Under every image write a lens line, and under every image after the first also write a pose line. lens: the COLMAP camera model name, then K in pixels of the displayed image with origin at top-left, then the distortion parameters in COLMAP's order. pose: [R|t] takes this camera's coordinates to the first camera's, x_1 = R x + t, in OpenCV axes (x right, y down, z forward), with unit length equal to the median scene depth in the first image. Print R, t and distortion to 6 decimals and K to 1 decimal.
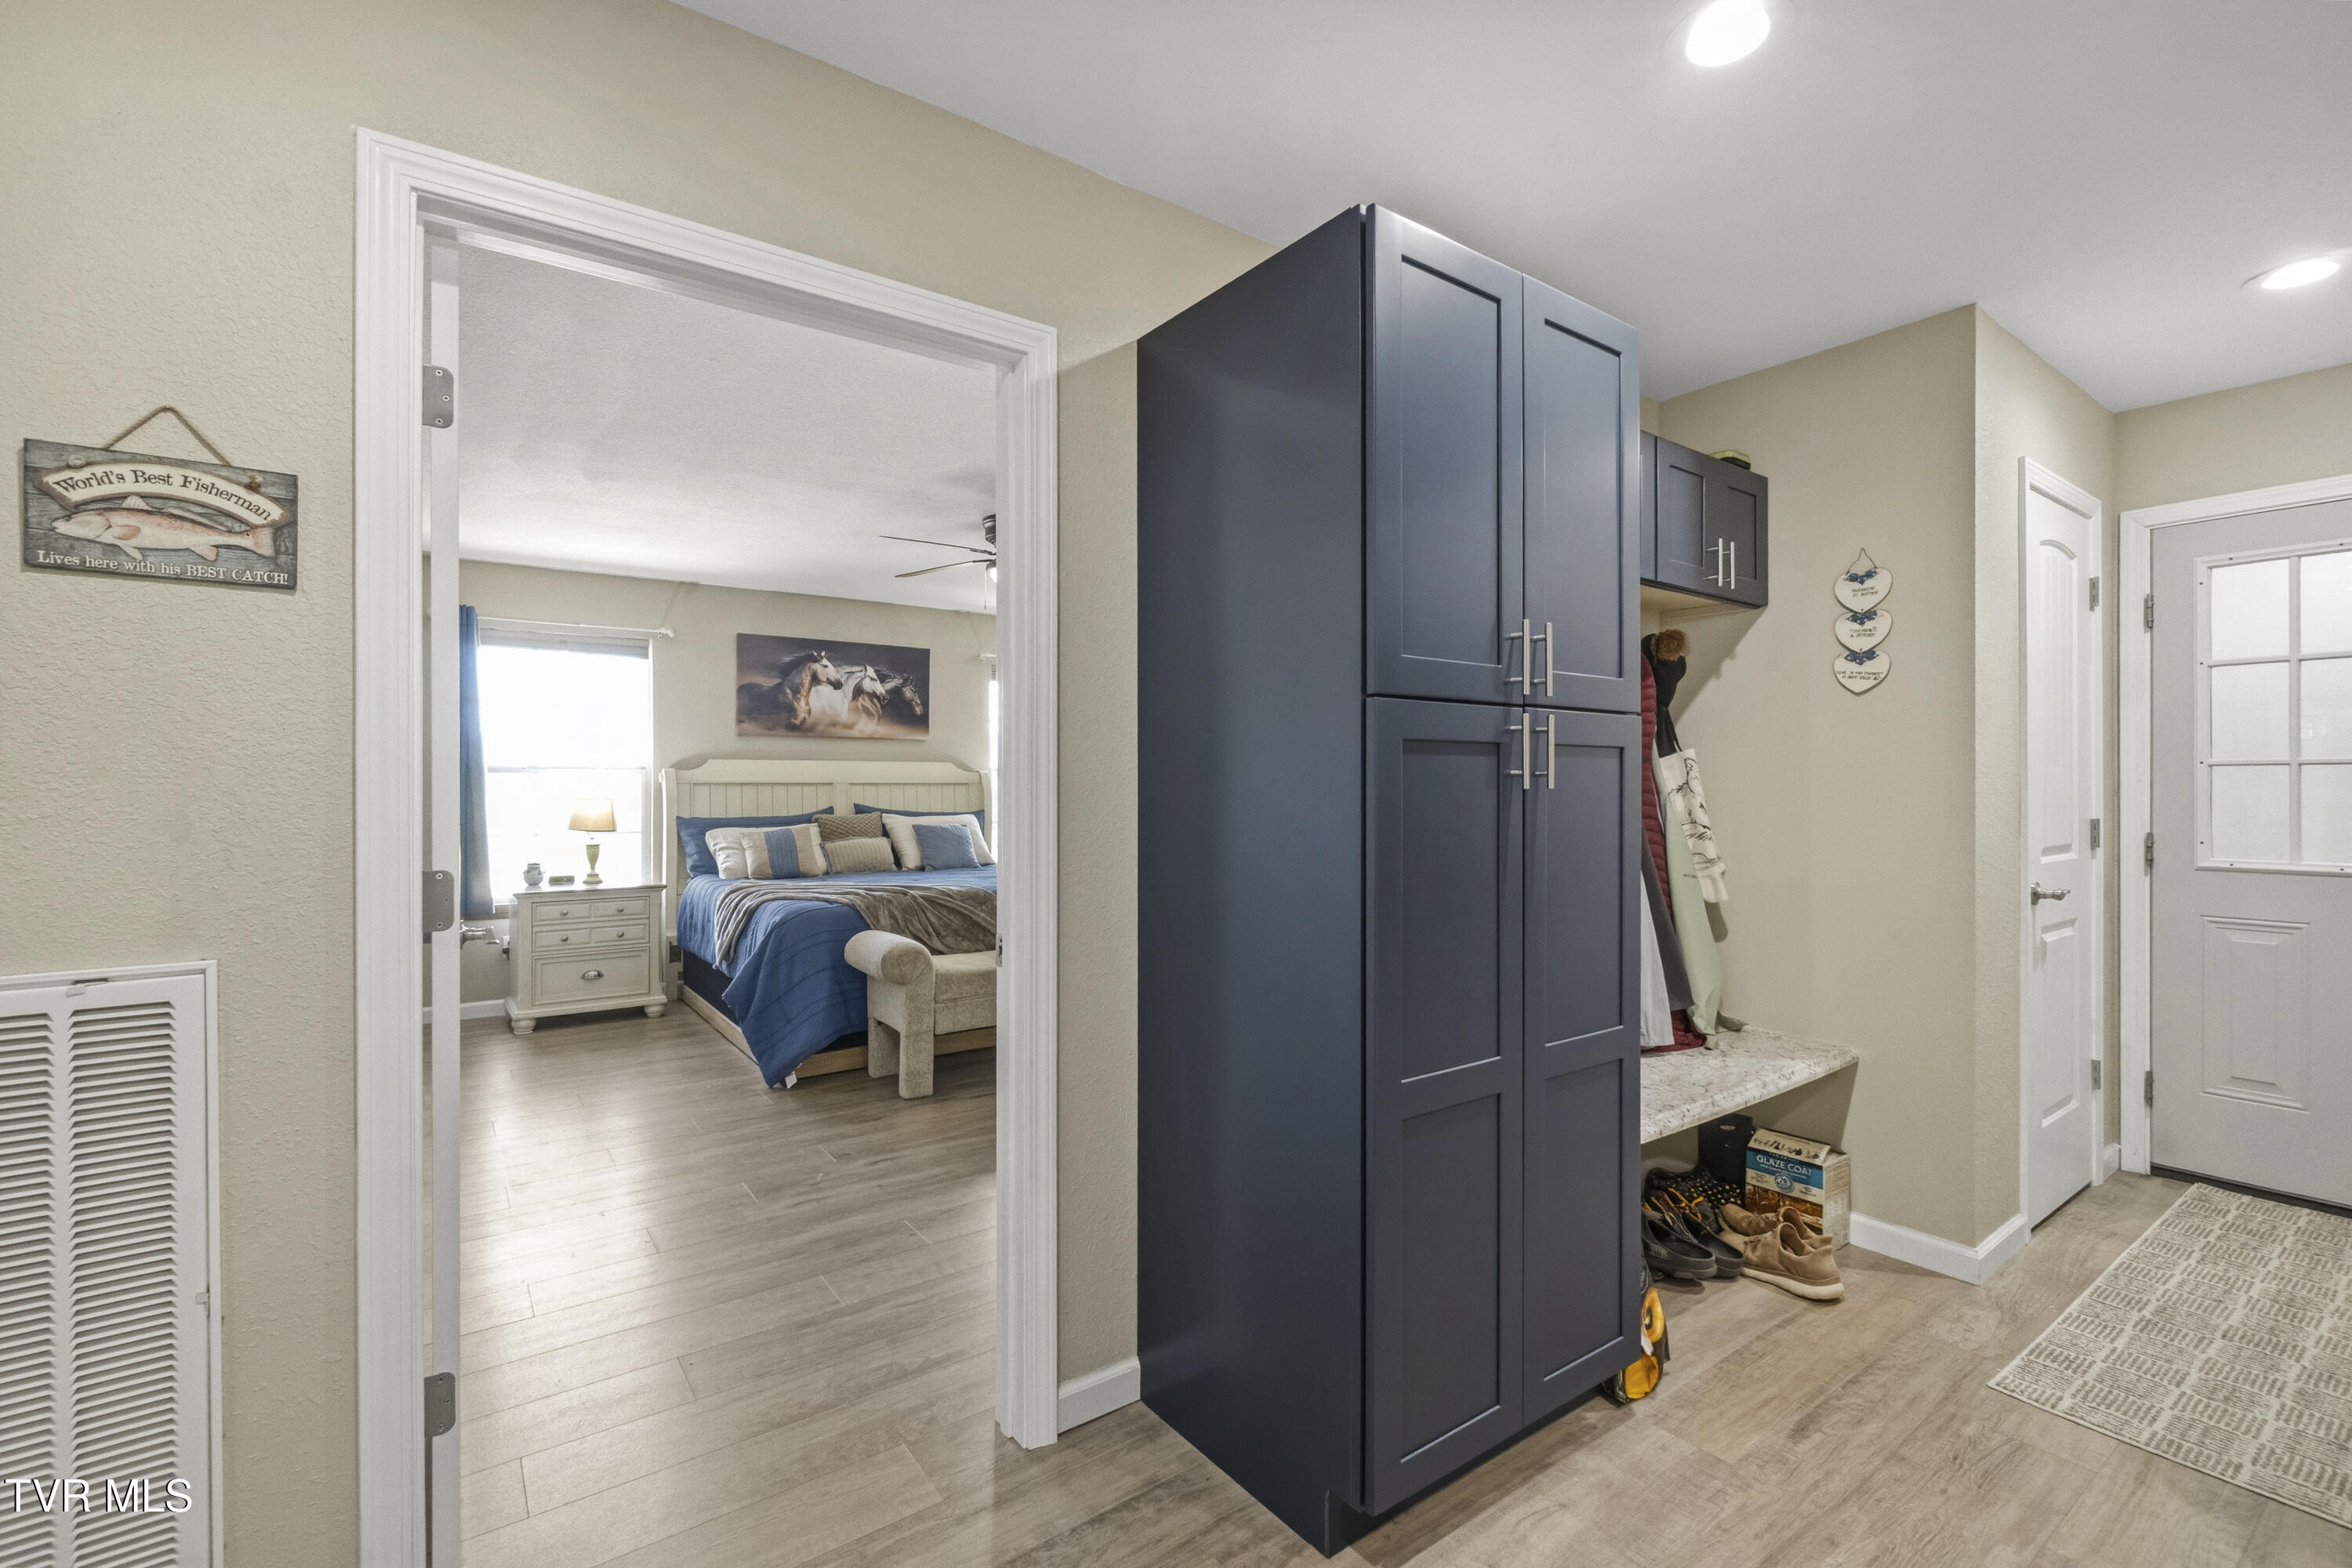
lens RADIAL K [[1039.4, 0, 1172.0], [0, 1039.4, 789.1], [0, 0, 1]] dist [-0.002555, 0.000938]
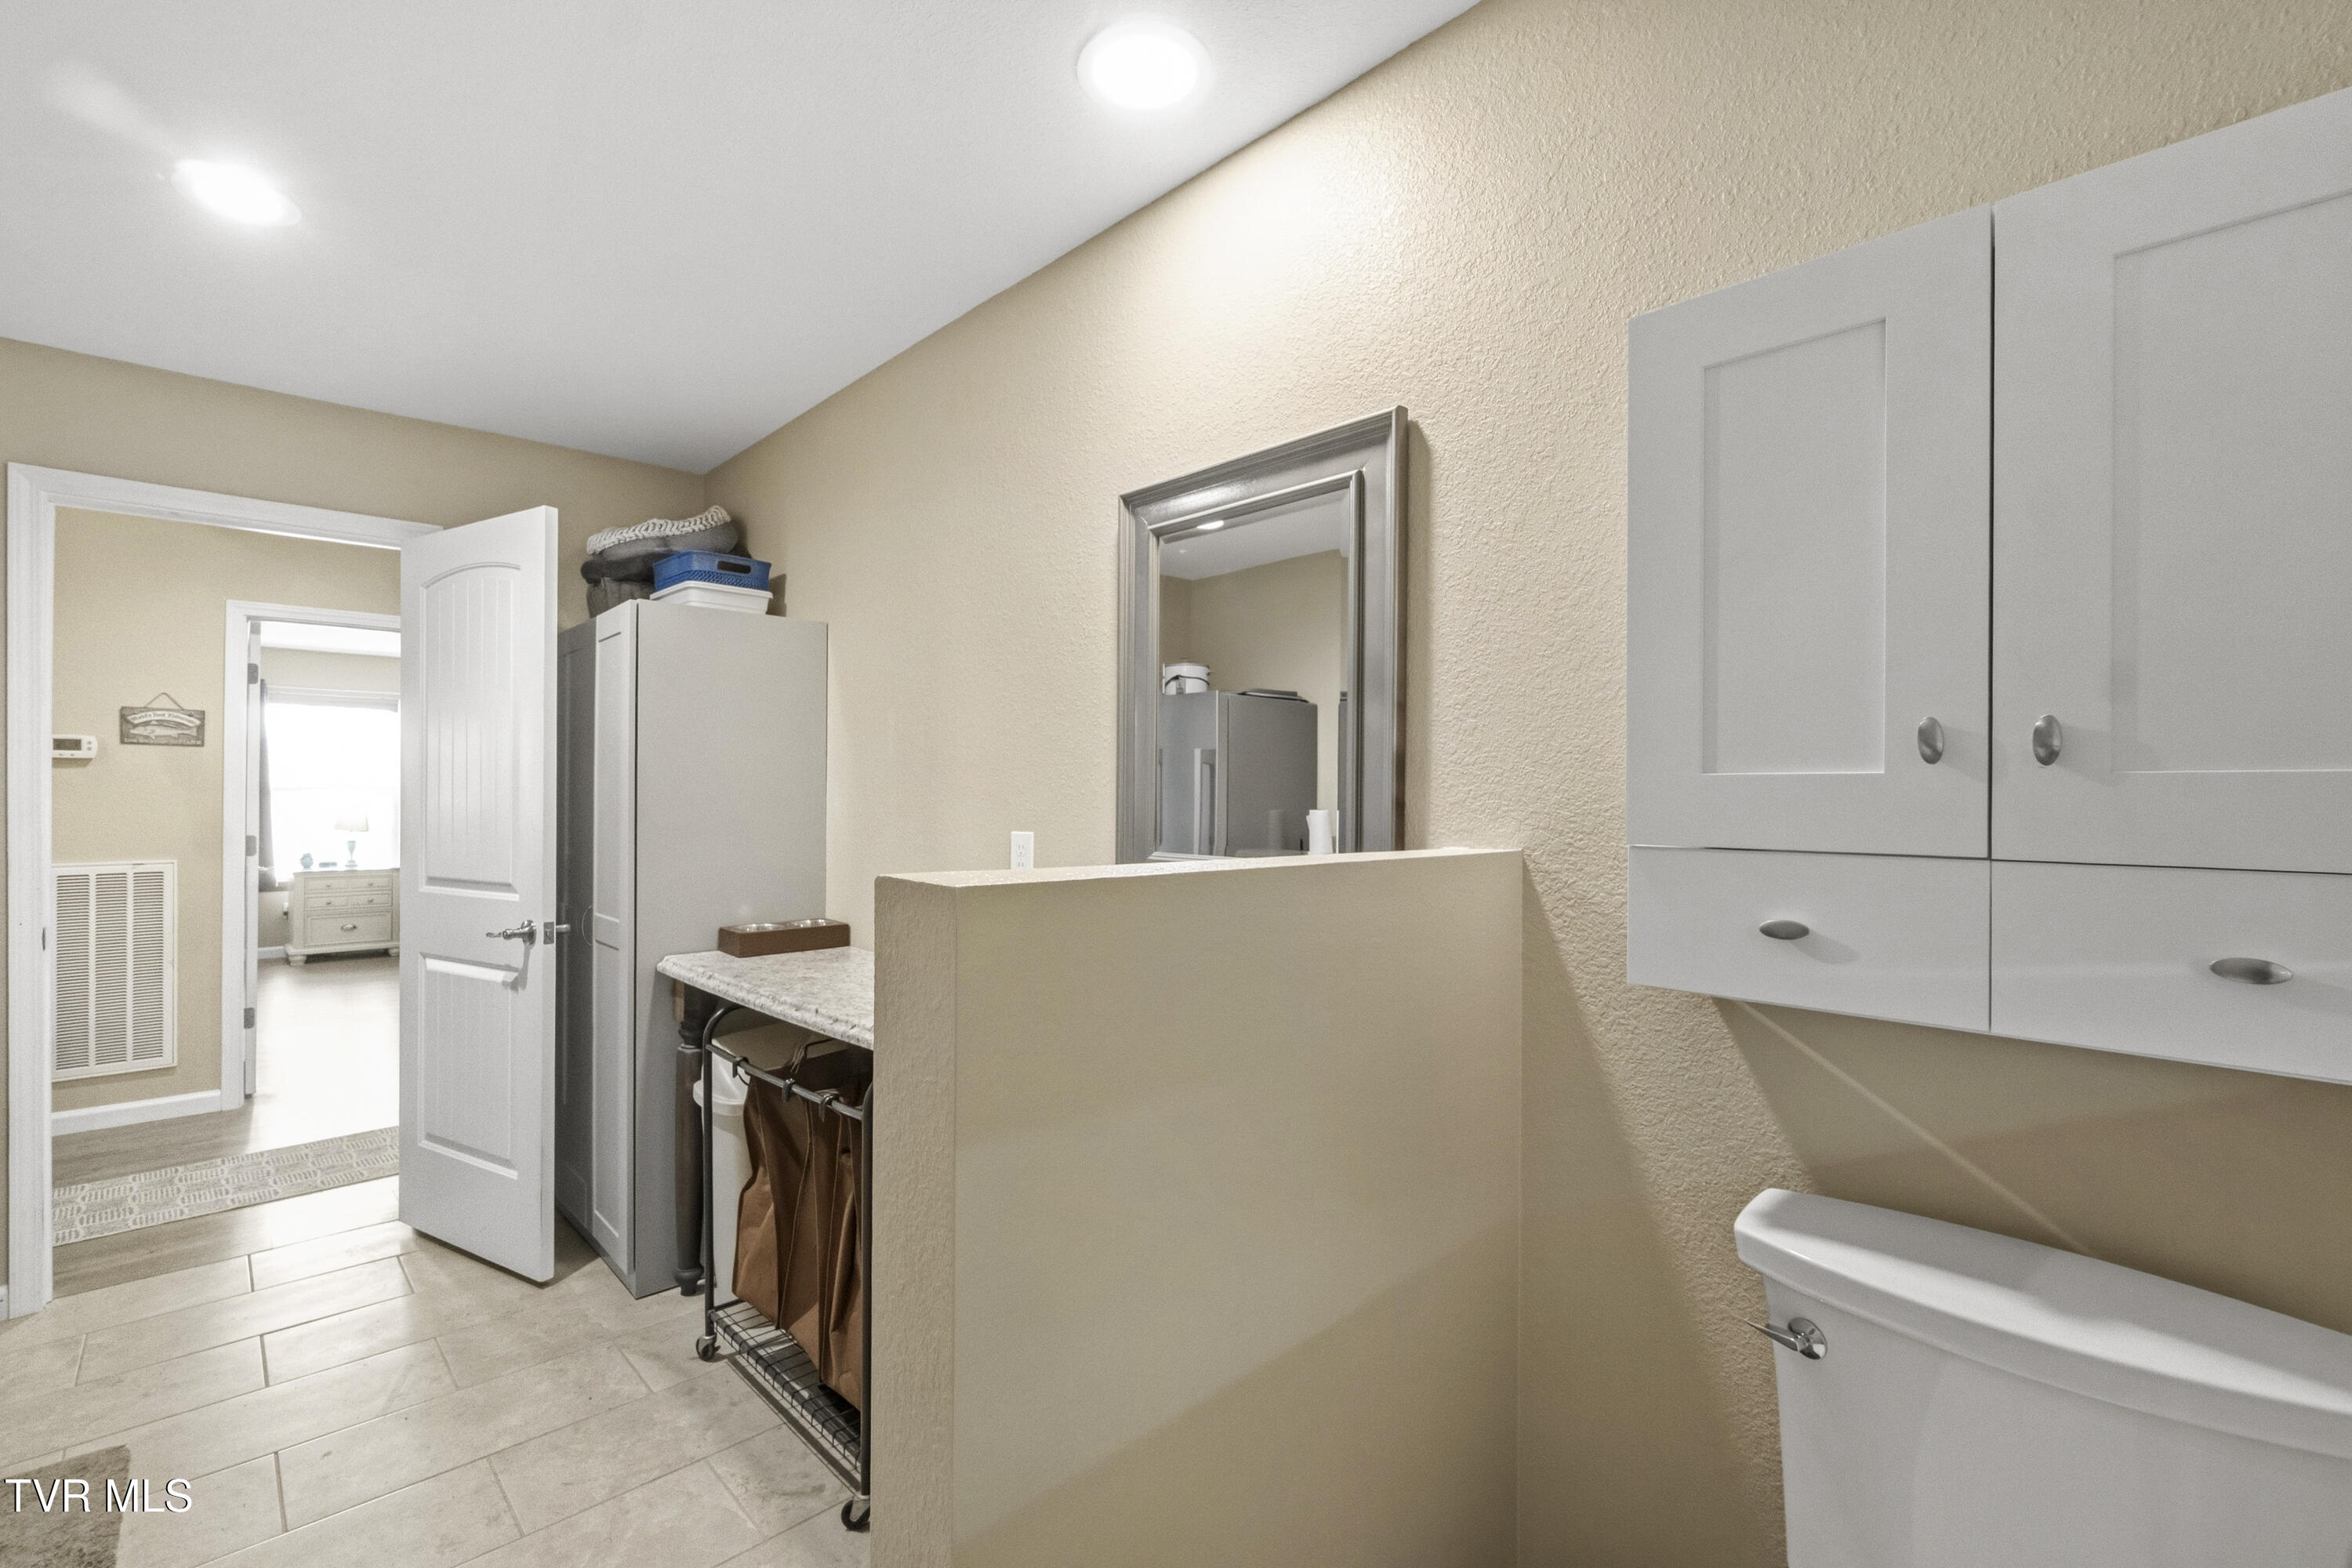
lens RADIAL K [[1039.4, 0, 1170.9], [0, 1039.4, 789.3], [0, 0, 1]] dist [-0.002555, 0.000938]
pose [[0.991935, 0.005190, 0.126638, 0.411595], [-0.003965, 0.999943, -0.009921, -0.008978], [-0.126682, 0.009339, 0.991899, -0.613928]]
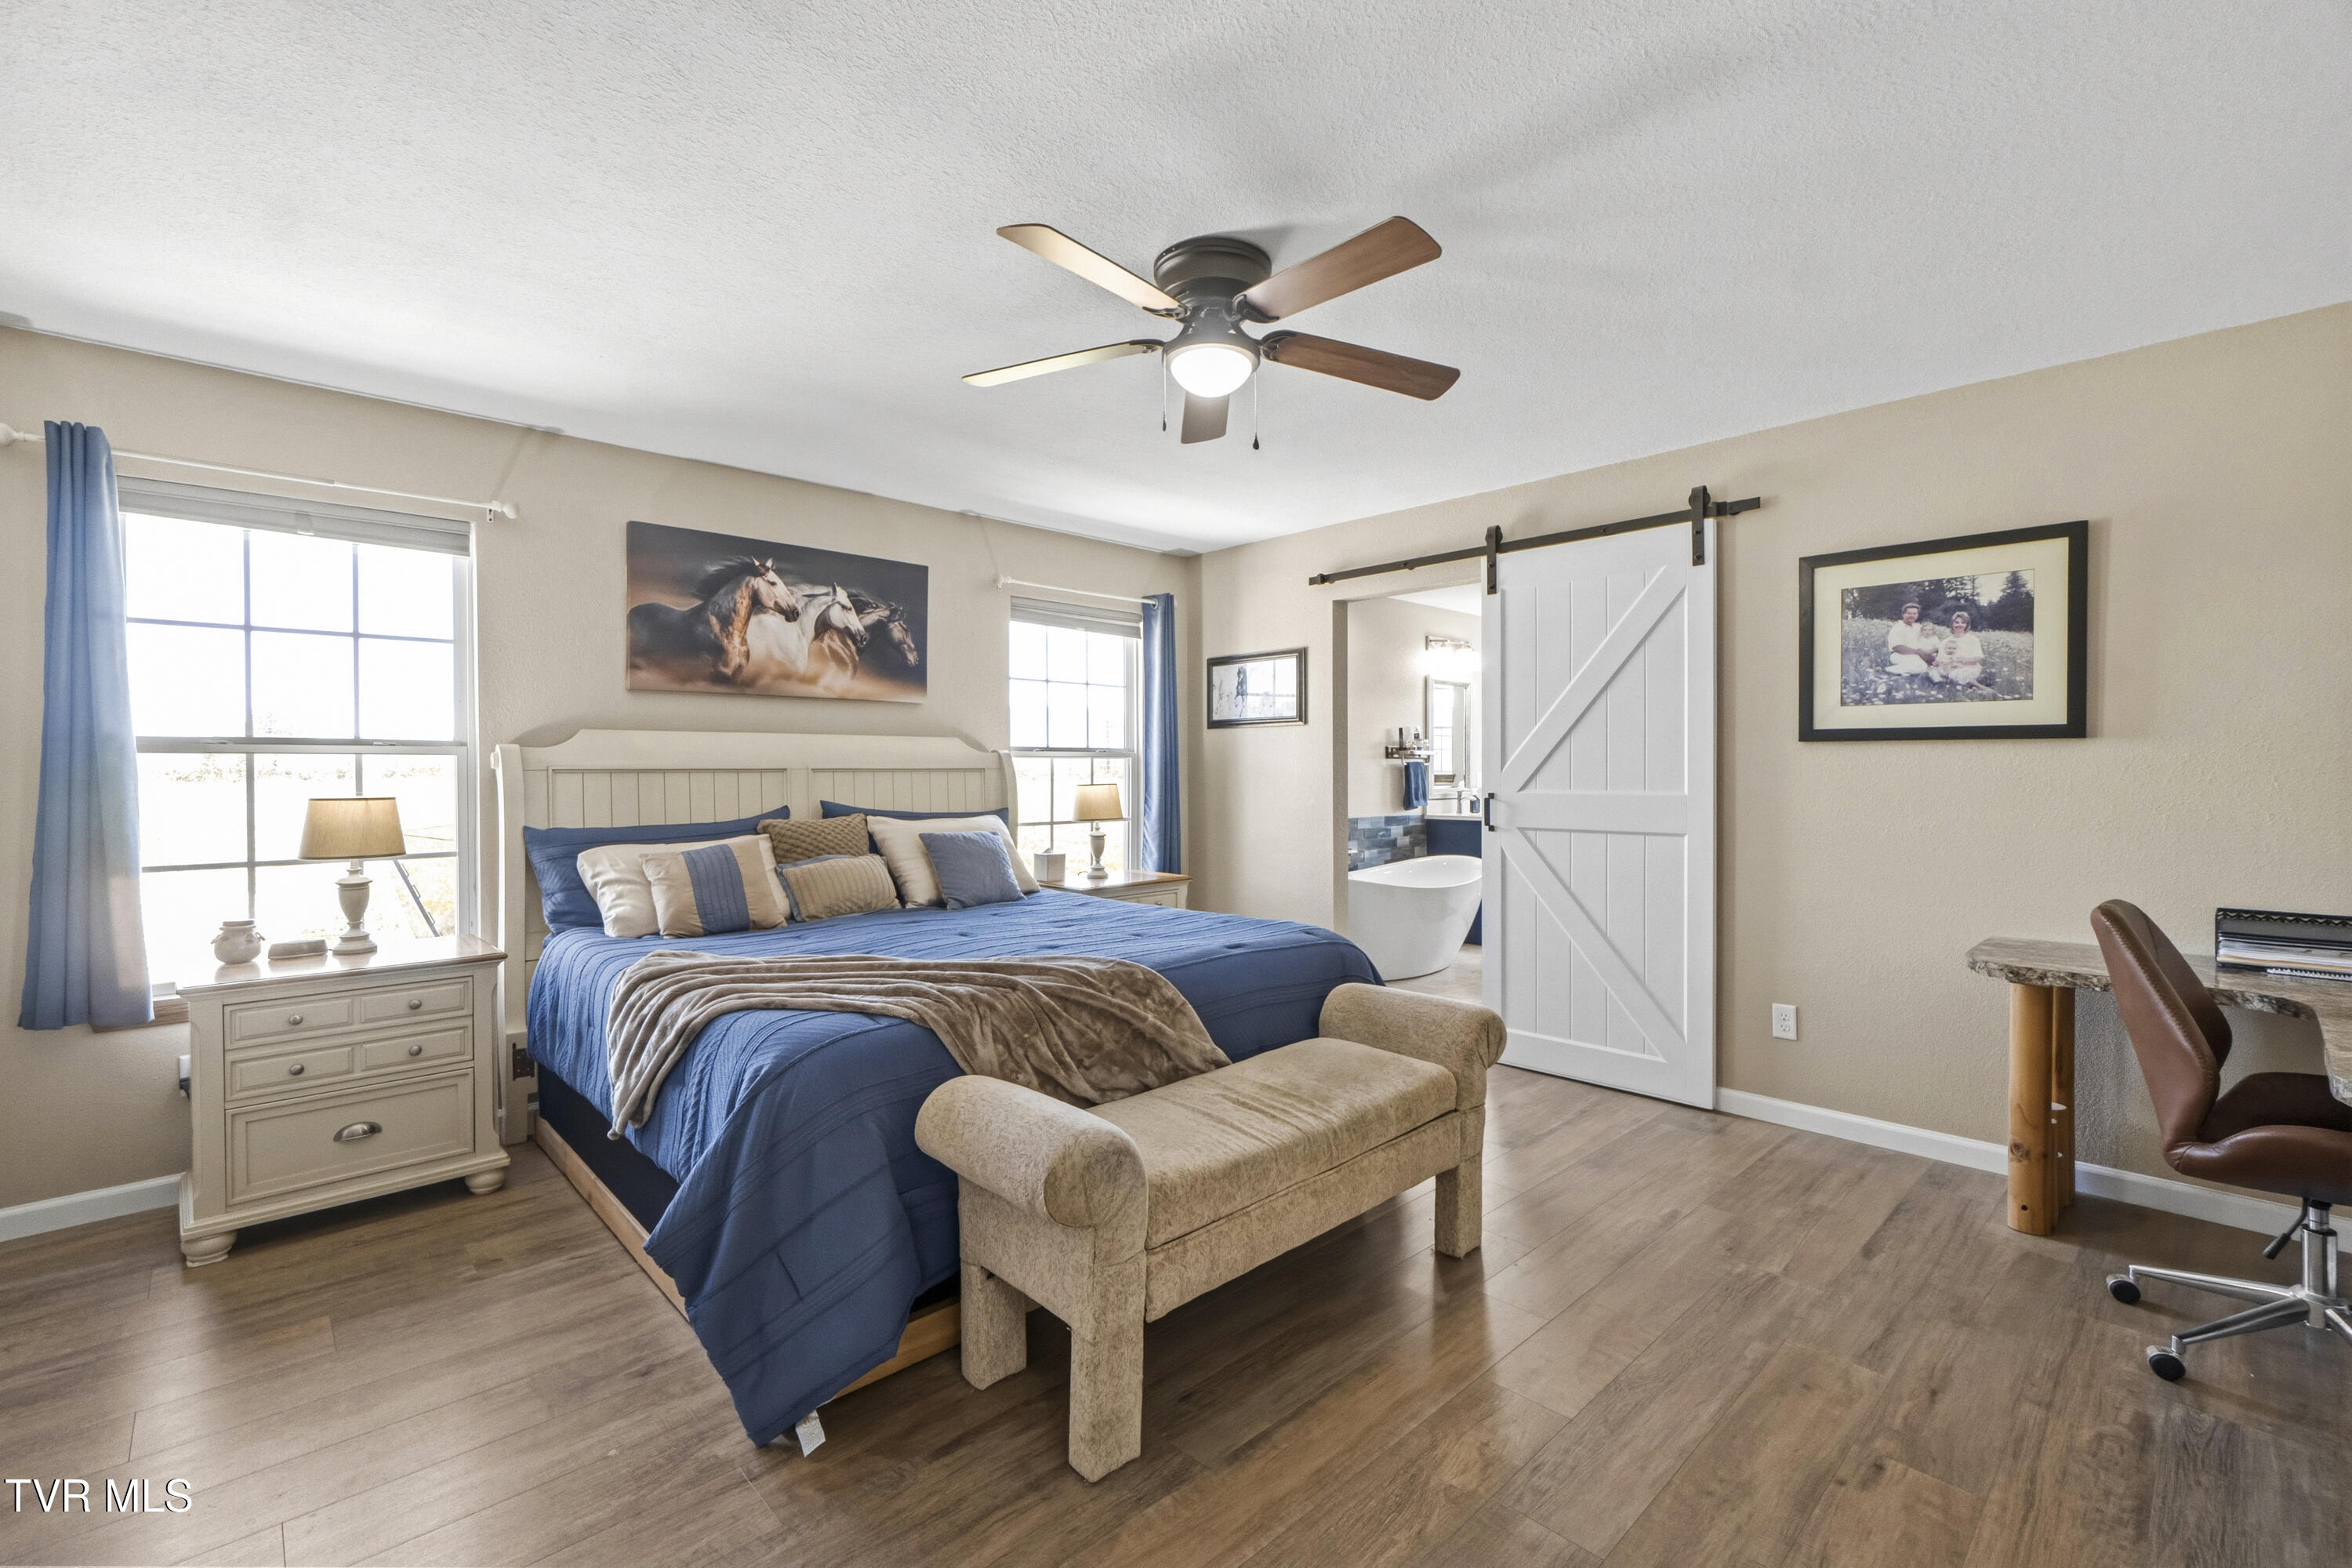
lens RADIAL K [[1039.4, 0, 1182.6], [0, 1039.4, 779.1], [0, 0, 1]] dist [-0.002555, 0.000938]
pose [[0.991529, -0.001910, 0.129869, -0.201546], [0.000934, 0.999971, 0.007575, -0.004678], [-0.129879, -0.007389, 0.991502, 0.406588]]
